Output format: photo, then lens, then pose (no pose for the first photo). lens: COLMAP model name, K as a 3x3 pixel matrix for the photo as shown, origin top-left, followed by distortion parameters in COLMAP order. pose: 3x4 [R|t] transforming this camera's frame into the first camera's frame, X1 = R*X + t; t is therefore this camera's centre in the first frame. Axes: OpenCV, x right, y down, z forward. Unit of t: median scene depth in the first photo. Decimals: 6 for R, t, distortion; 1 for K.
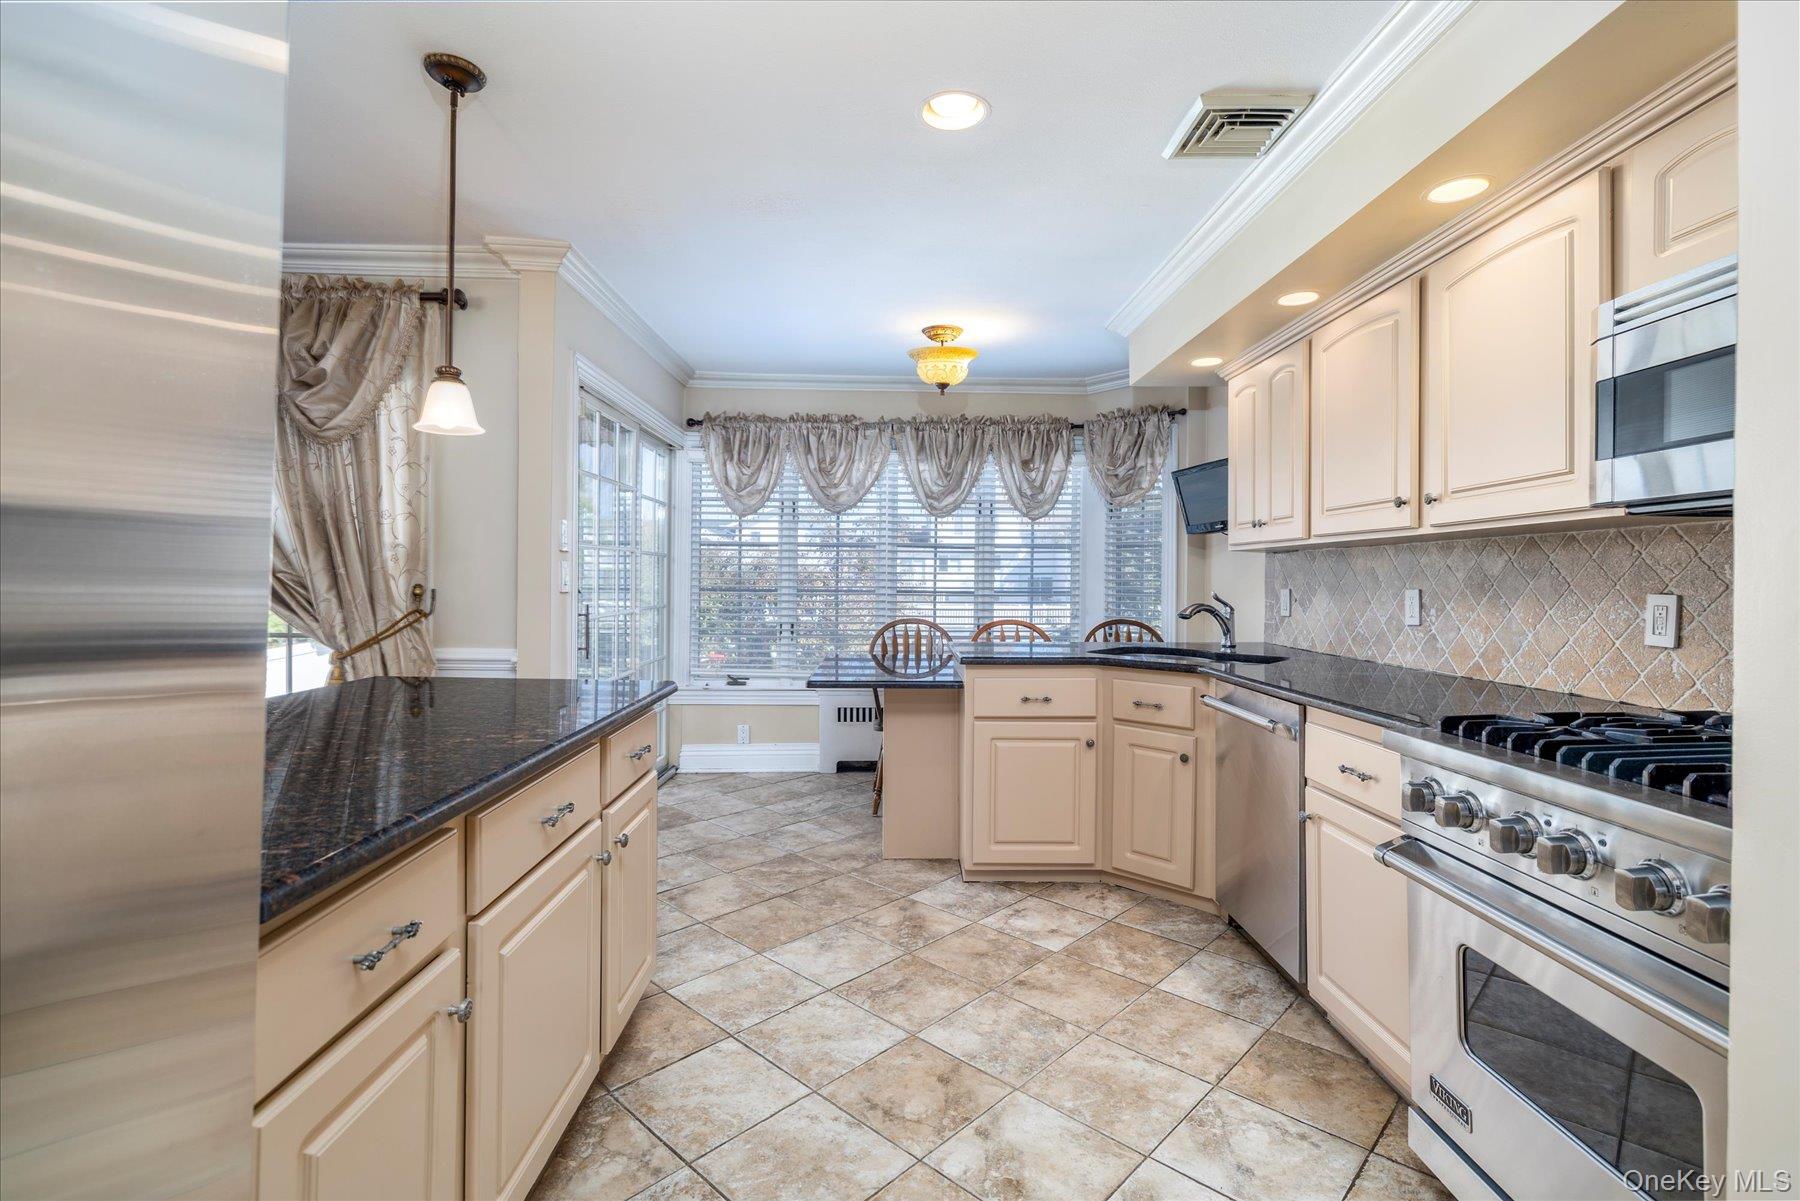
lens RADIAL K [[836.0, 0, 909.4], [0, 836.0, 577.1], [0, 0, 1]] dist [-0.003821, -0.000028]
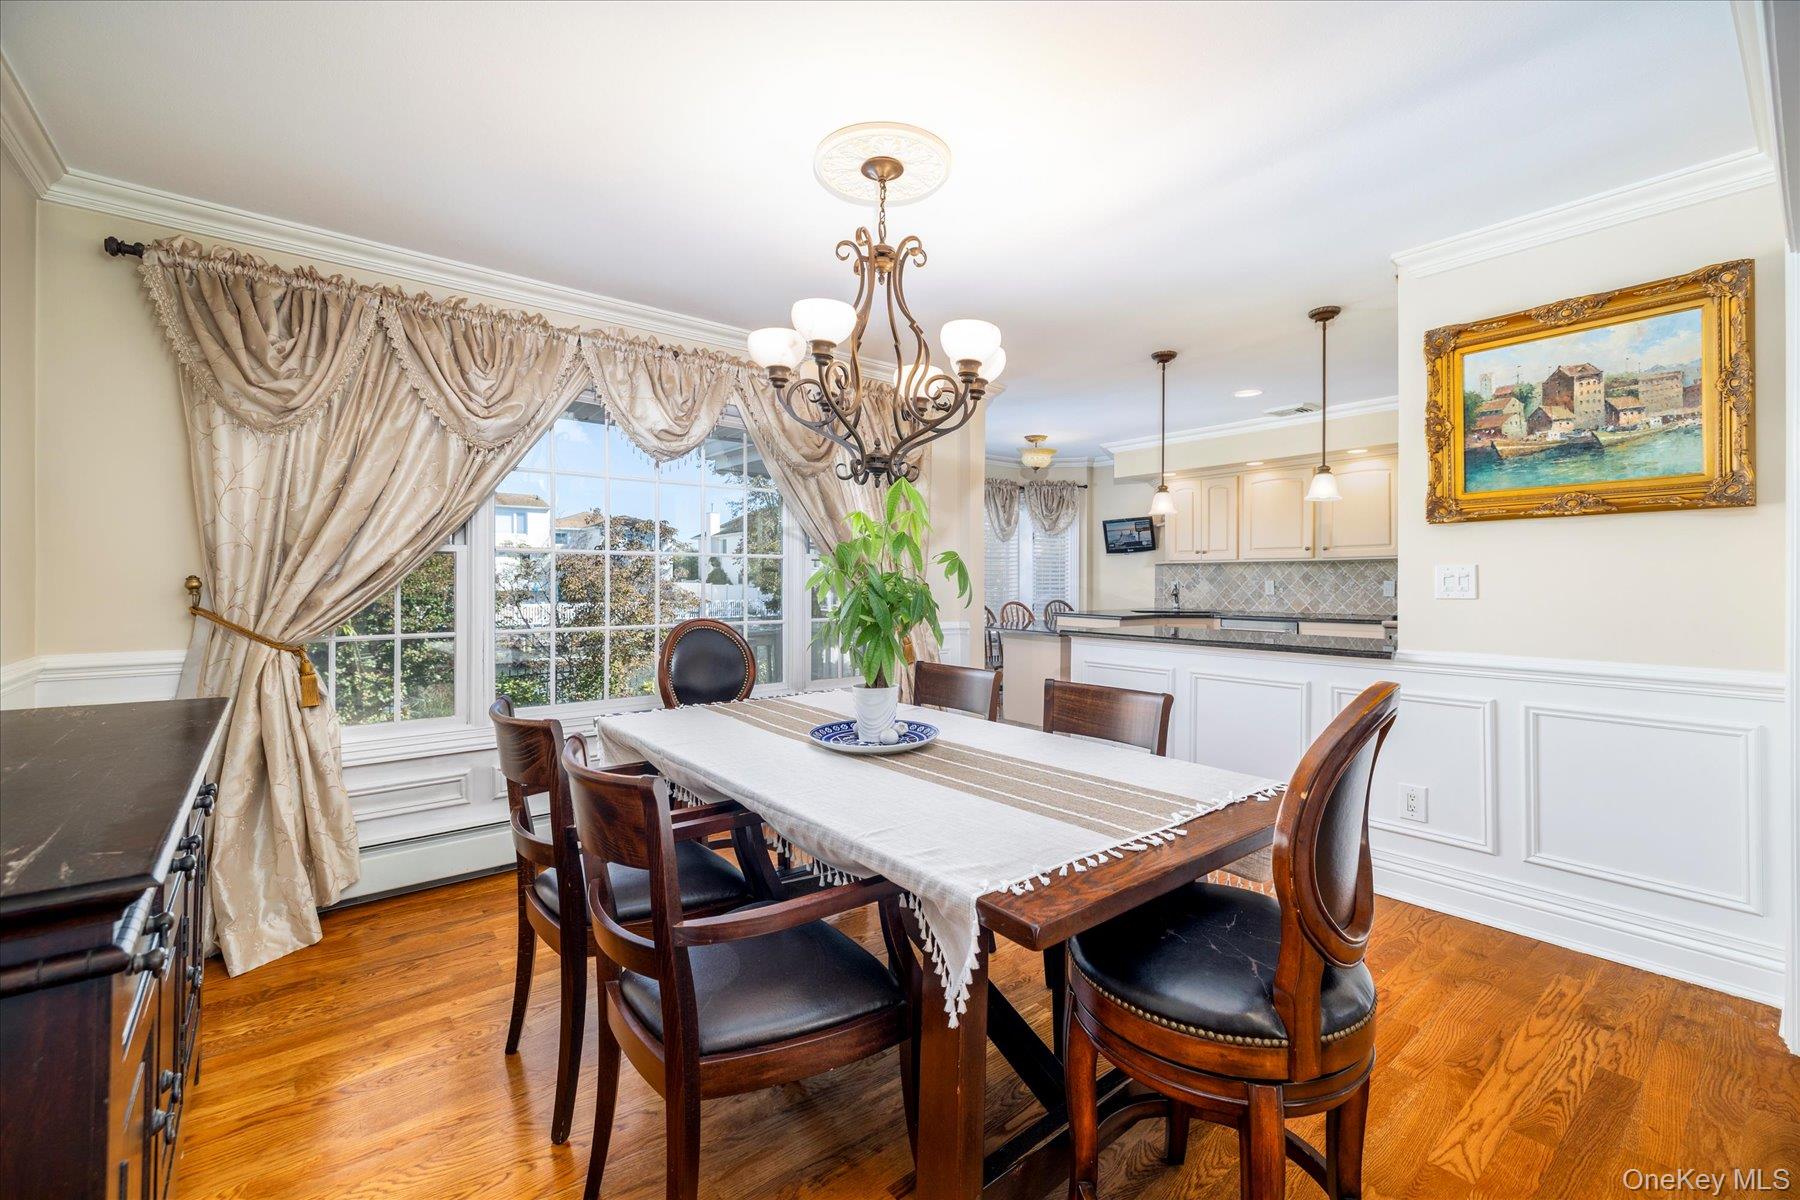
lens RADIAL K [[759.2, 0, 911.4], [0, 759.2, 585.0], [0, 0, 1]] dist [0.003856, 0.001008]
pose [[0.785071, -0.012556, 0.619278, -1.528255], [0.003458, 0.999868, 0.015889, -0.011060], [-0.619396, -0.010333, 0.785011, -0.128883]]
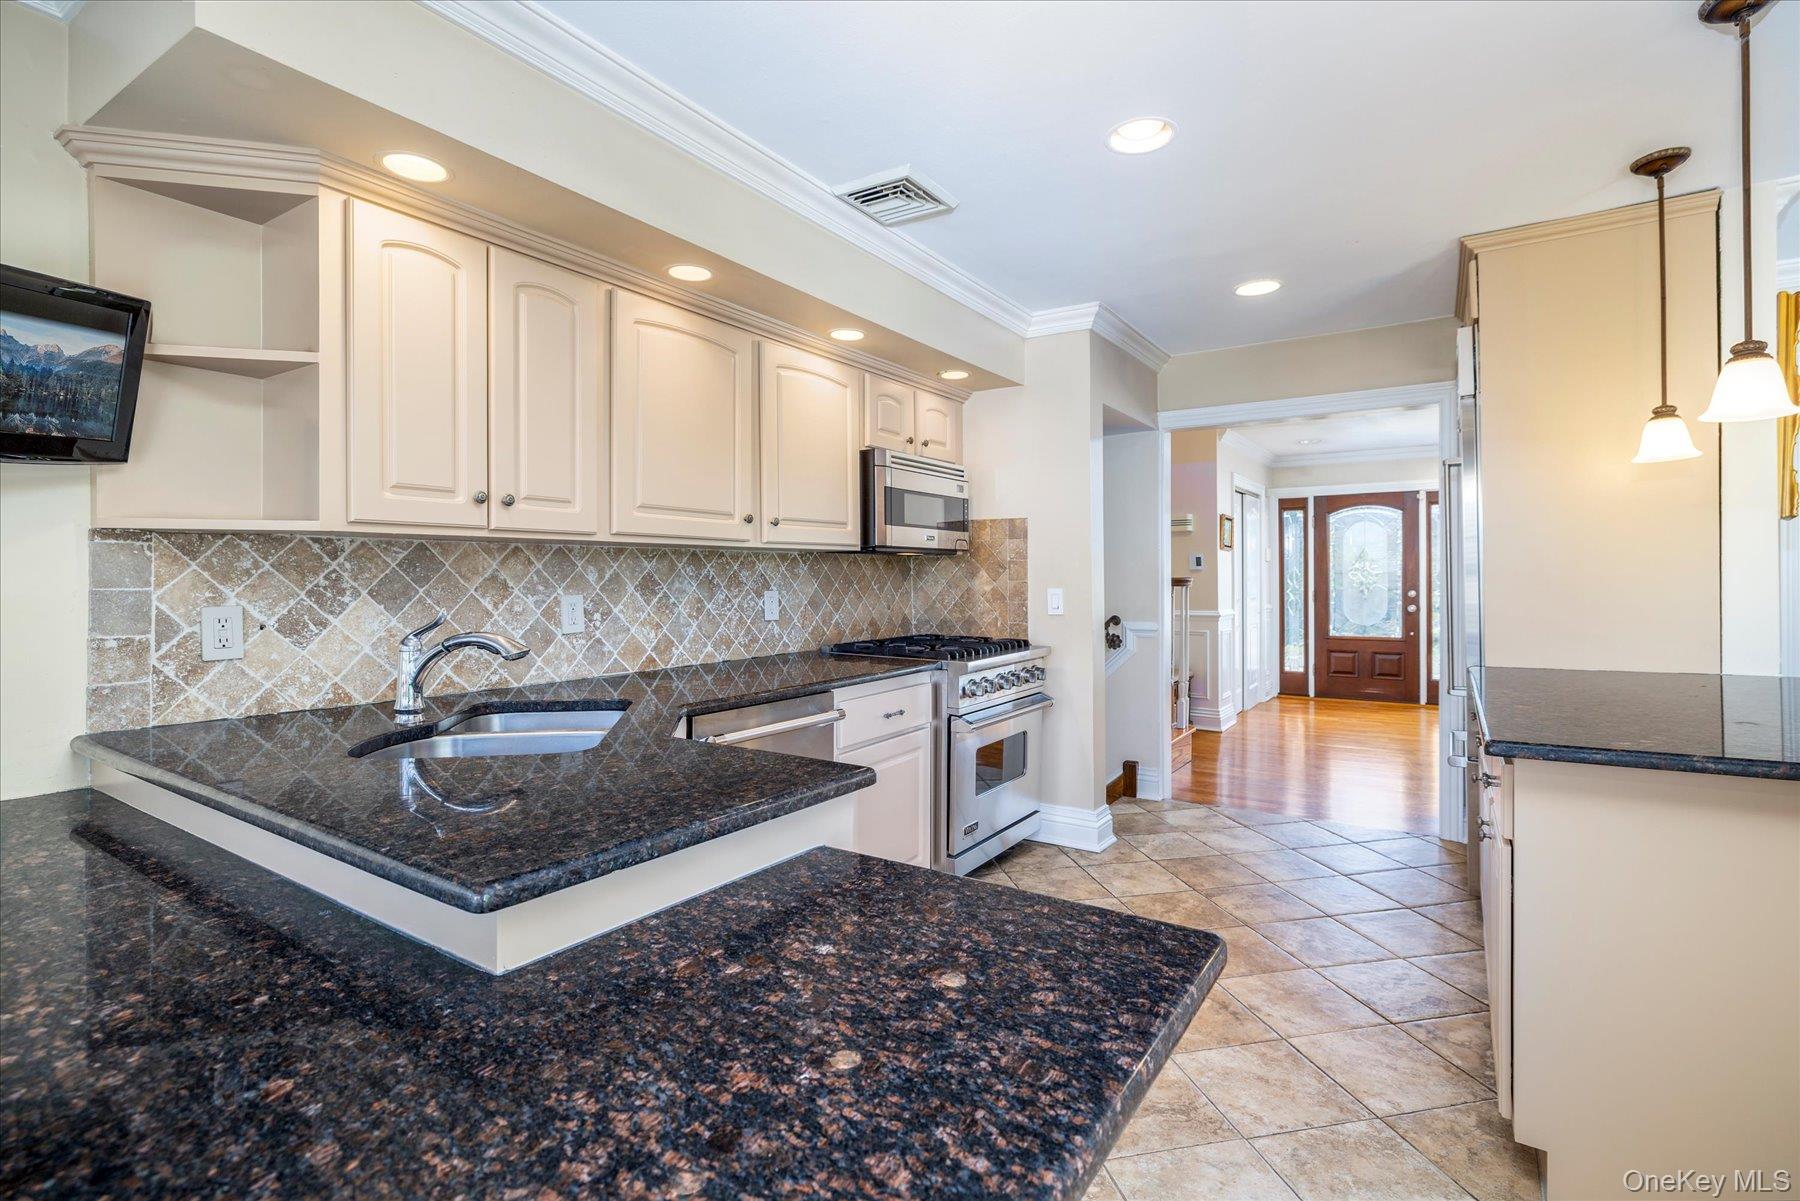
lens RADIAL K [[836.0, 0, 909.4], [0, 836.0, 577.1], [0, 0, 1]] dist [-0.003821, -0.000028]
pose [[-0.819211, -0.003616, 0.573481, -0.218490], [-0.004332, 0.999991, 0.000116, -0.006279], [-0.573476, -0.002390, -0.819219, 1.401813]]
